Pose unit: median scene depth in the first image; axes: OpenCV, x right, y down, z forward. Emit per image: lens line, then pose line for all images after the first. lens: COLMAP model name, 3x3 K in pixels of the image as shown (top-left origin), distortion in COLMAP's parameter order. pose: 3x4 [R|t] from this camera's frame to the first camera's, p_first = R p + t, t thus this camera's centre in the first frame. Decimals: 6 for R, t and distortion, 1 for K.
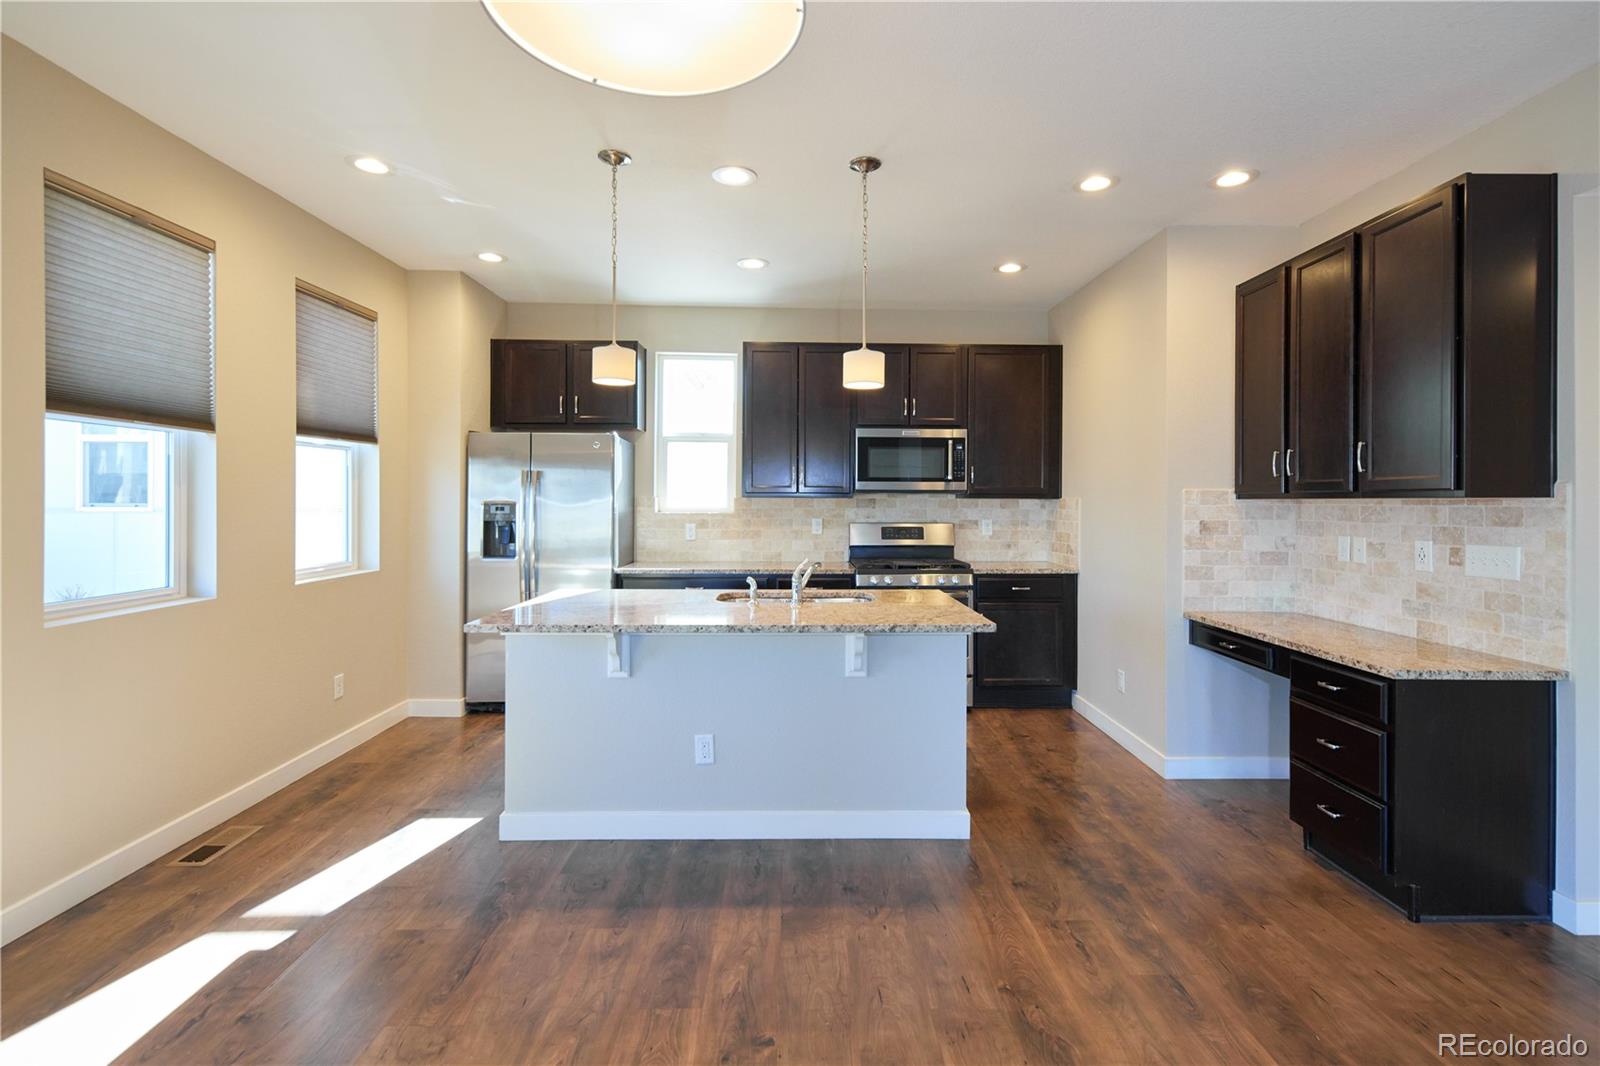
lens RADIAL K [[819.3, 0, 835.6], [0, 819.3, 498.2], [0, 0, 1]] dist [-0.005394, 0.000490]
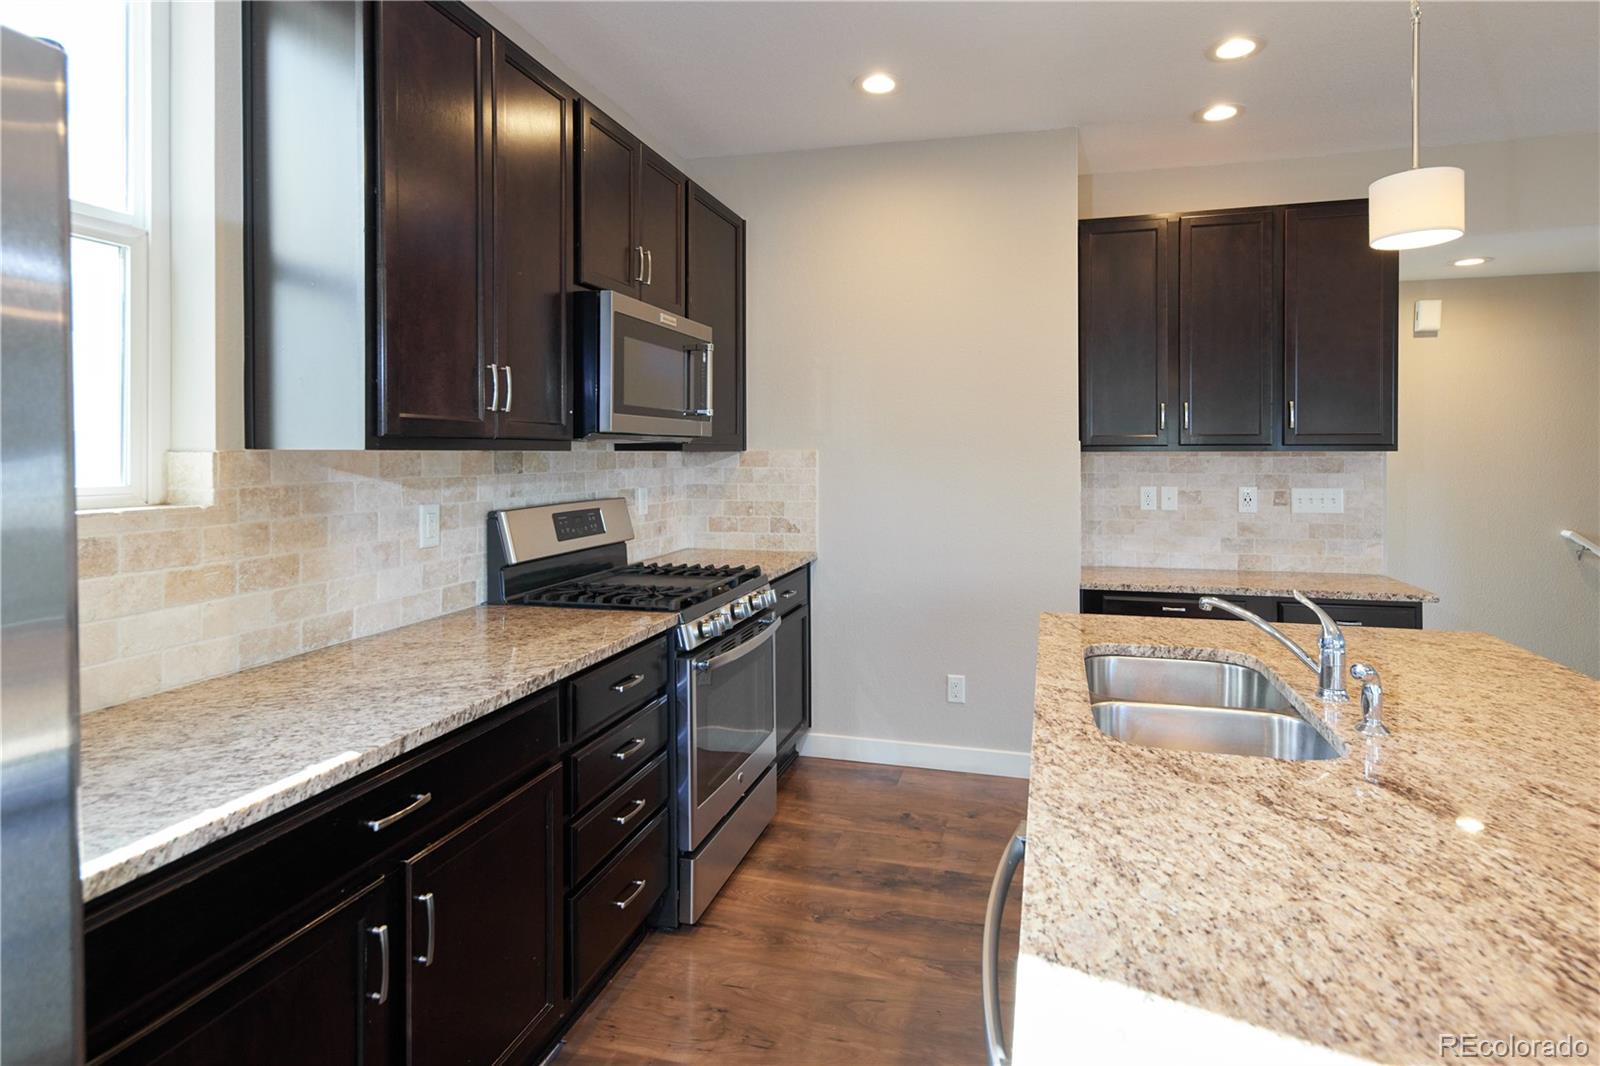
lens RADIAL K [[819.3, 0, 863.0], [0, 819.3, 466.0], [0, 0, 1]] dist [-0.005394, 0.000490]
pose [[0.274790, -0.020840, 0.961278, -0.507840], [-0.001268, 0.999756, 0.022037, -0.003059], [-0.961503, -0.007274, 0.274697, 1.080188]]
